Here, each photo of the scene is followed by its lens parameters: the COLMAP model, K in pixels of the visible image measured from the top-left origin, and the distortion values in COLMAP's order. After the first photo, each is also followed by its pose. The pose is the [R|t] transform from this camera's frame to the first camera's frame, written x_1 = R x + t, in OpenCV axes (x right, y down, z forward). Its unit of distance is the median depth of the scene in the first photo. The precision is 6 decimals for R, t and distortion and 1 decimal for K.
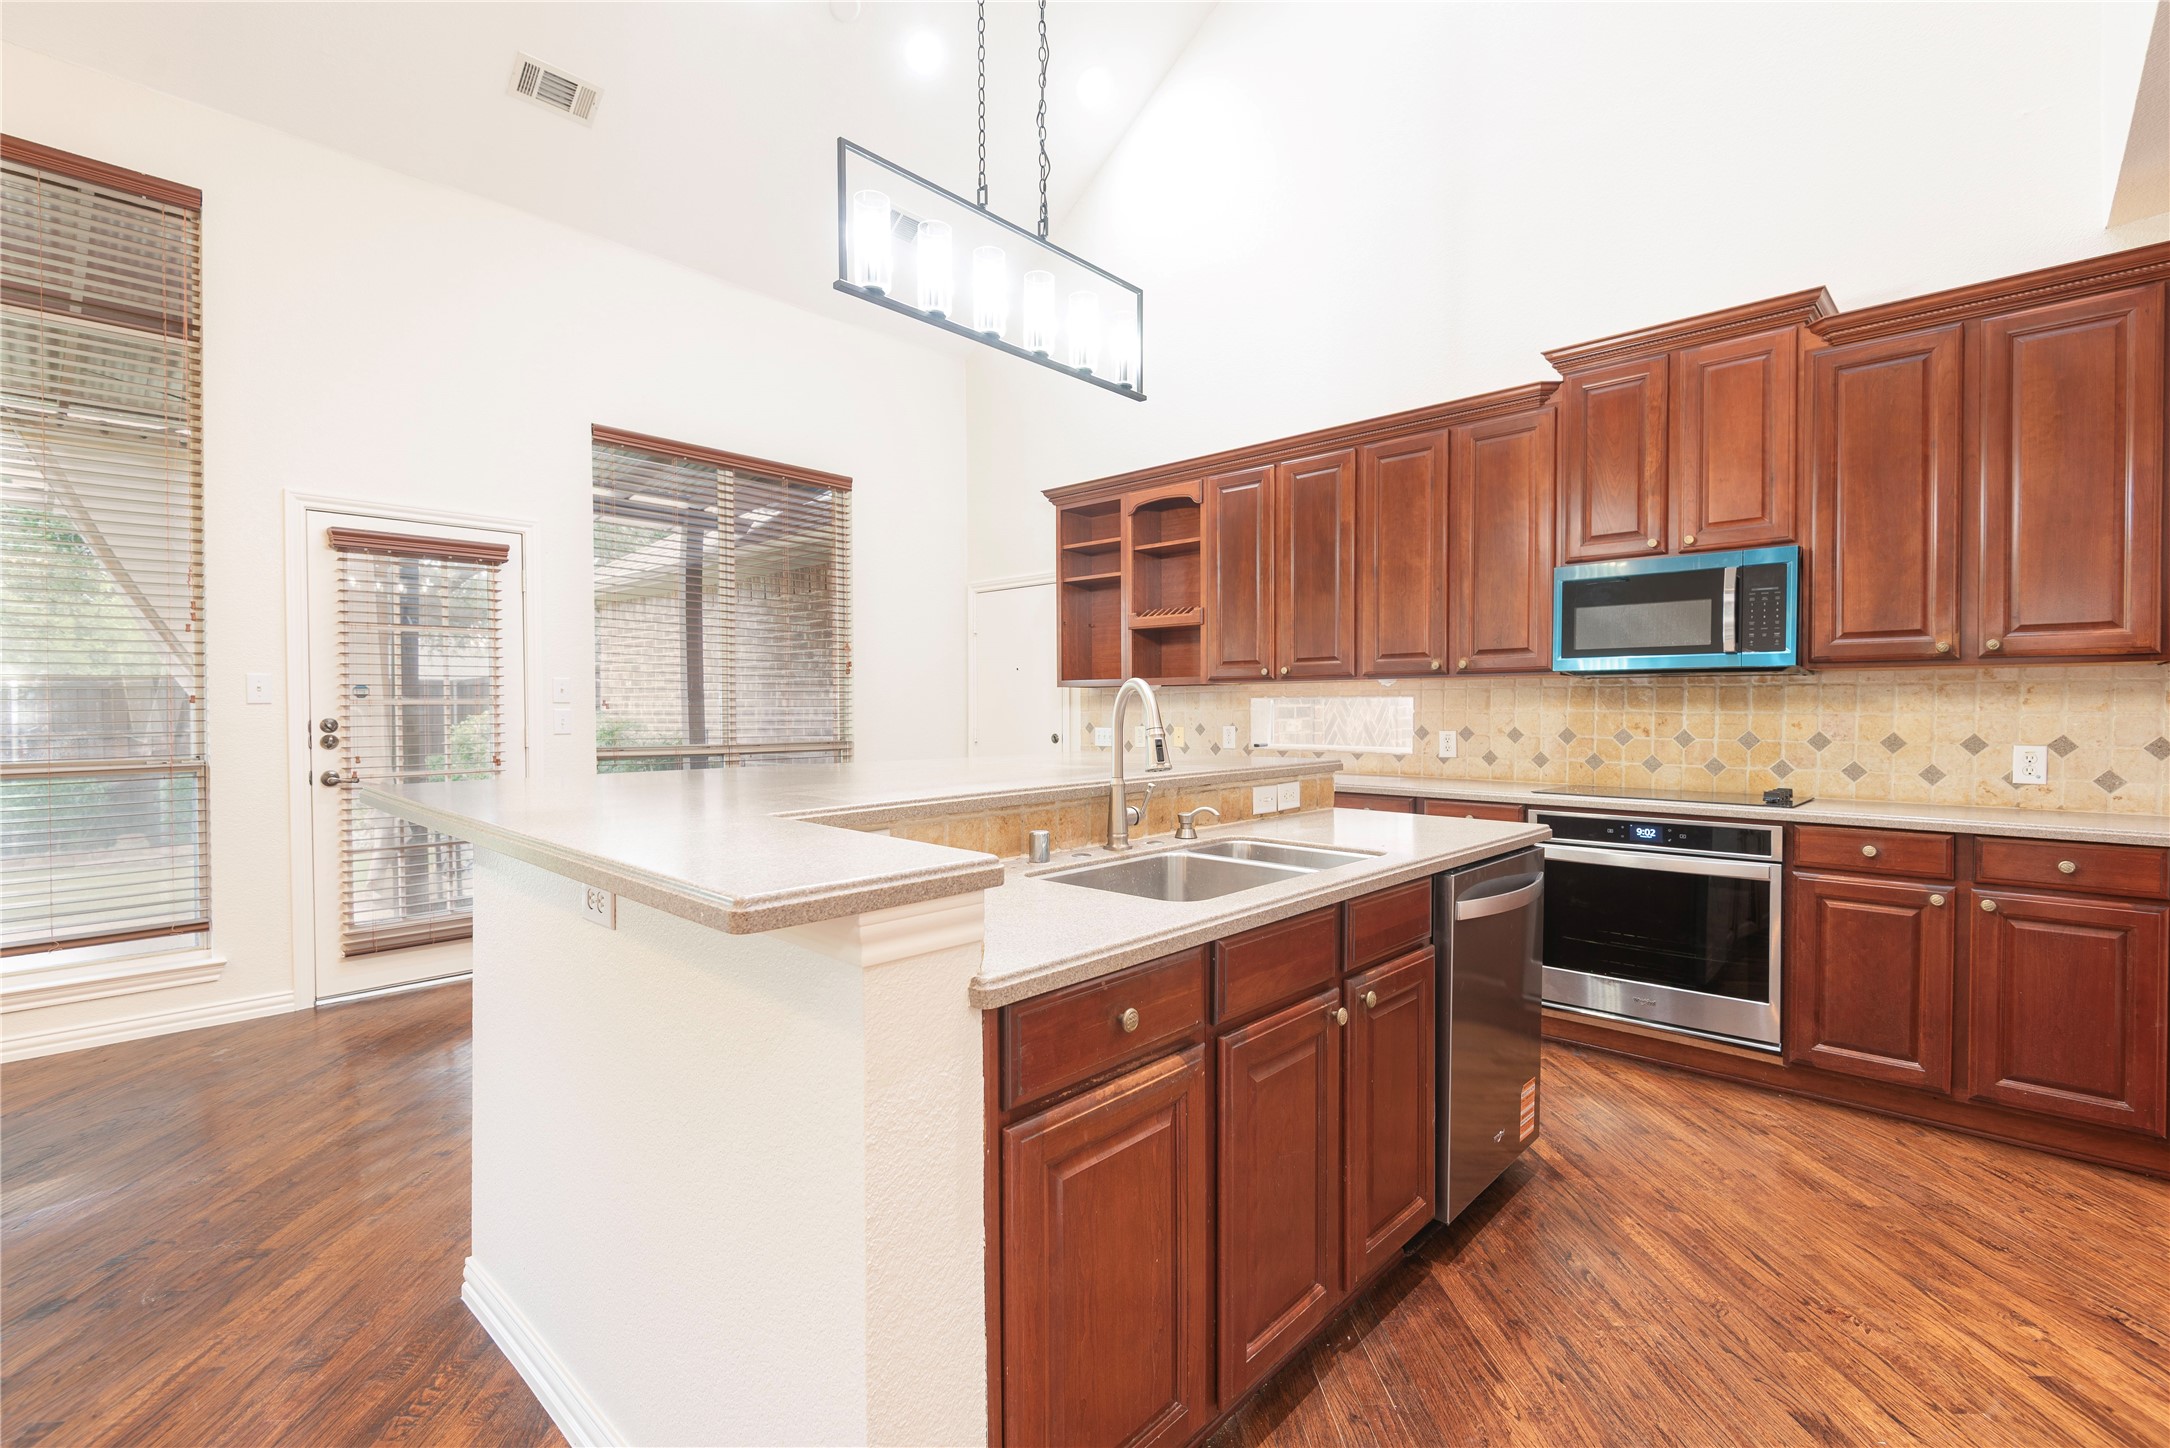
lens RADIAL K [[977.4, 0, 1075.6], [0, 977.4, 720.4], [0, 0, 1]] dist [0.025266, -0.016205]
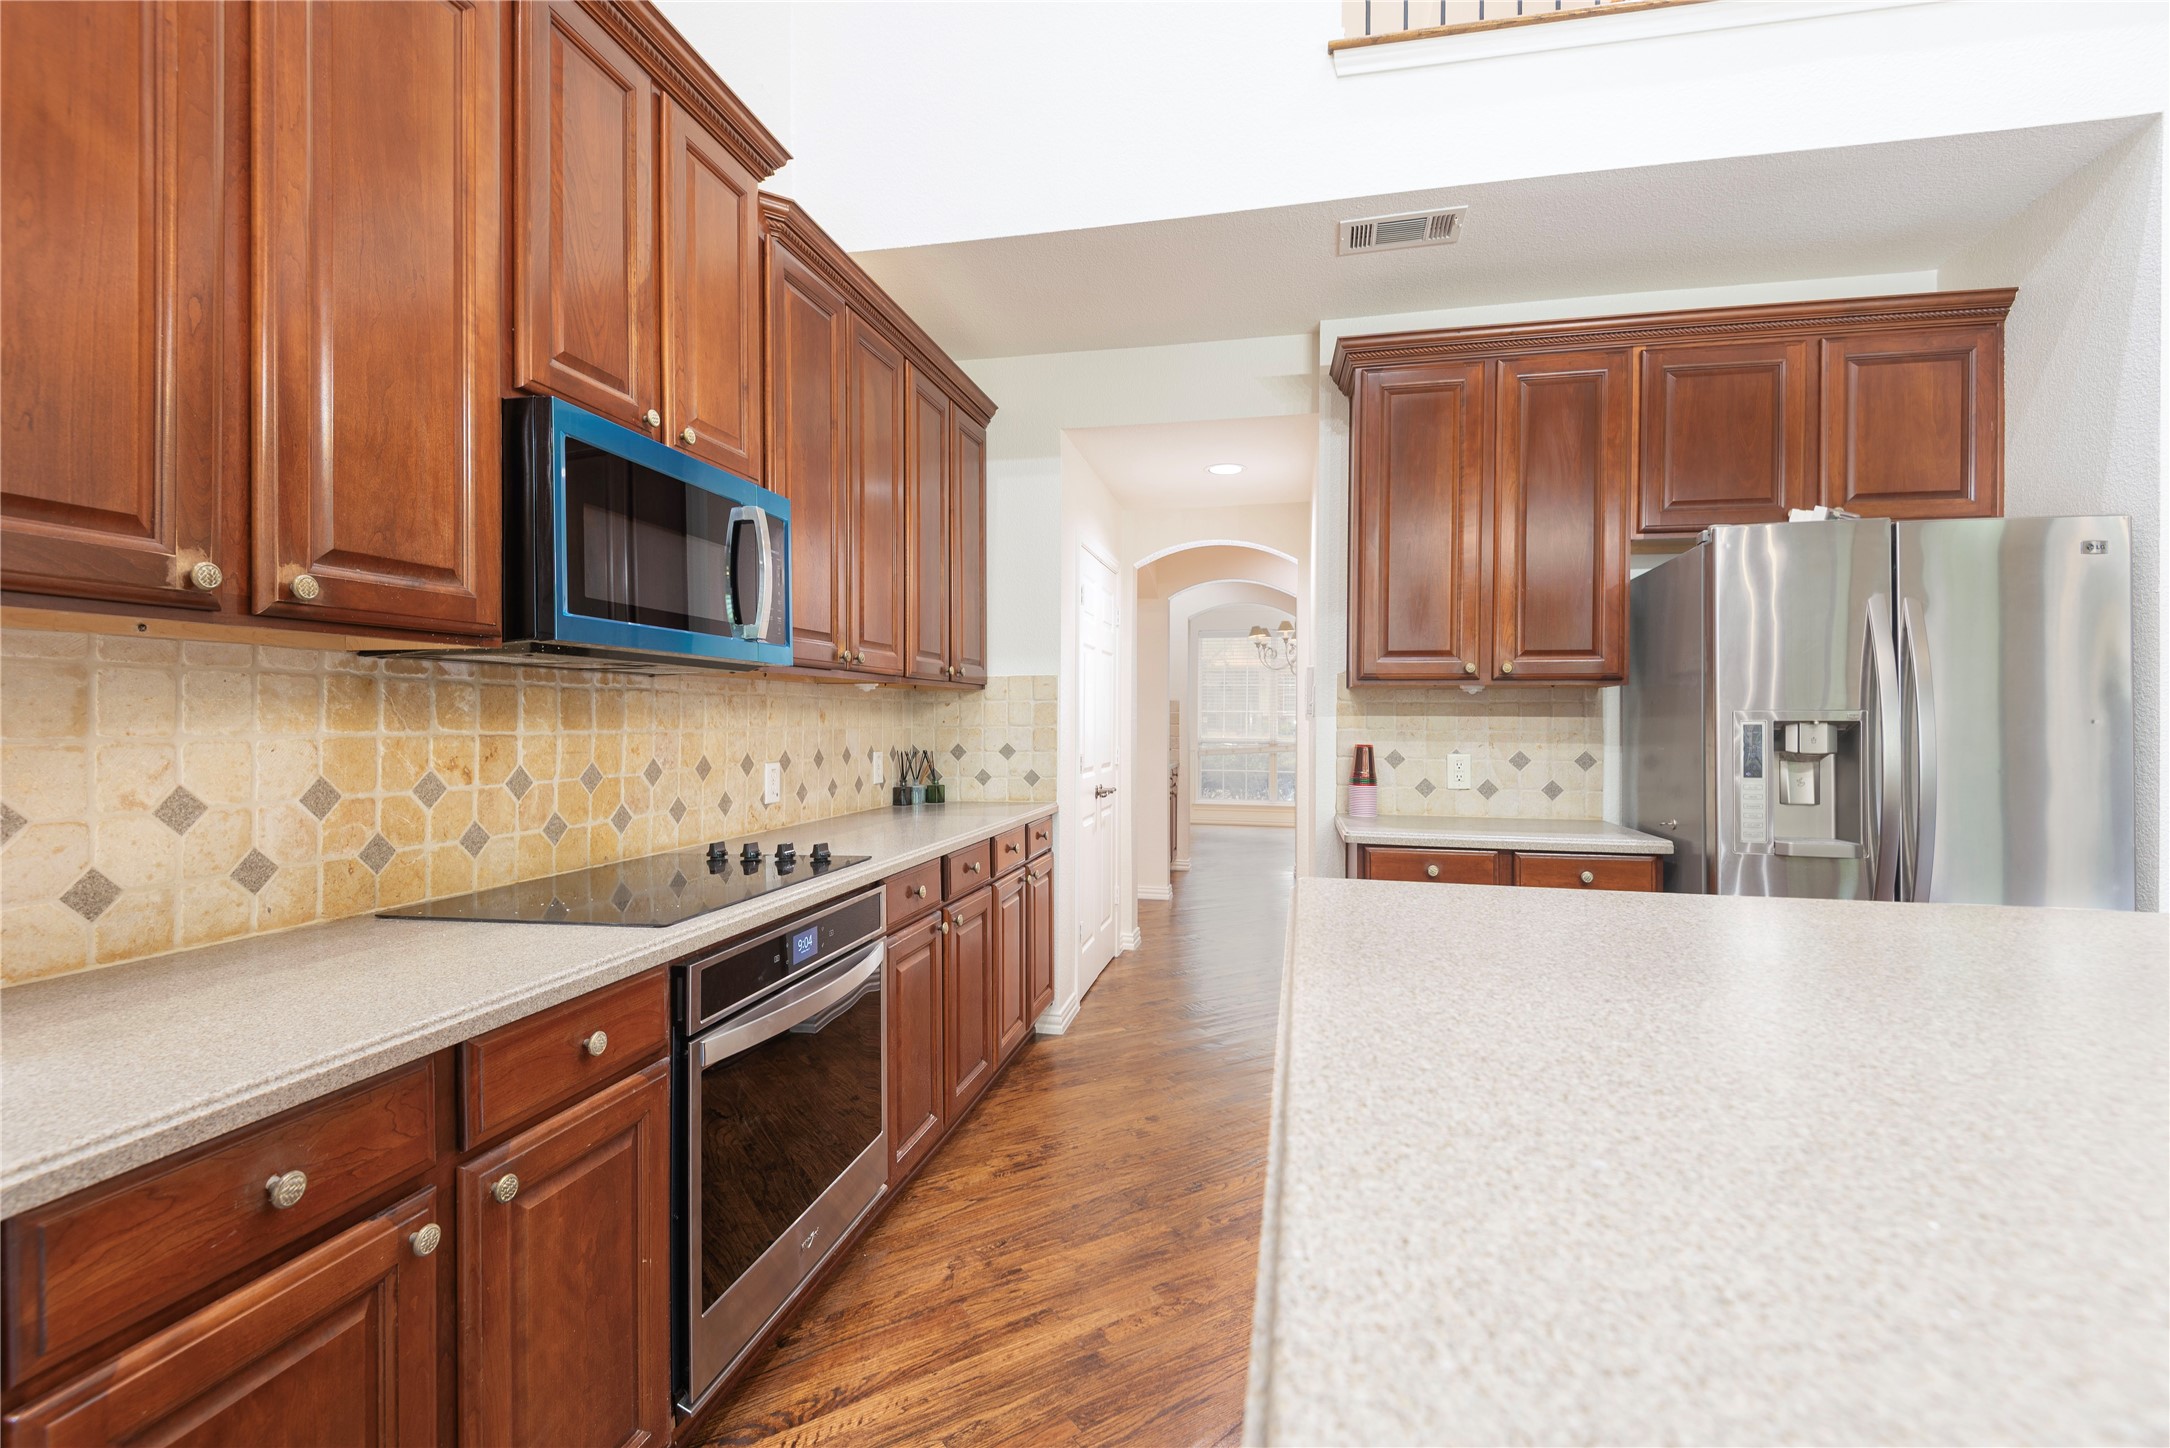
lens RADIAL K [[977.4, 0, 1082.3], [0, 977.4, 726.0], [0, 0, 1]] dist [0.025266, -0.016205]
pose [[-0.511597, -0.008534, 0.859183, 0.006615], [0.008792, 0.999846, 0.015166, -0.018120], [-0.859180, 0.015312, -0.511444, 1.037191]]
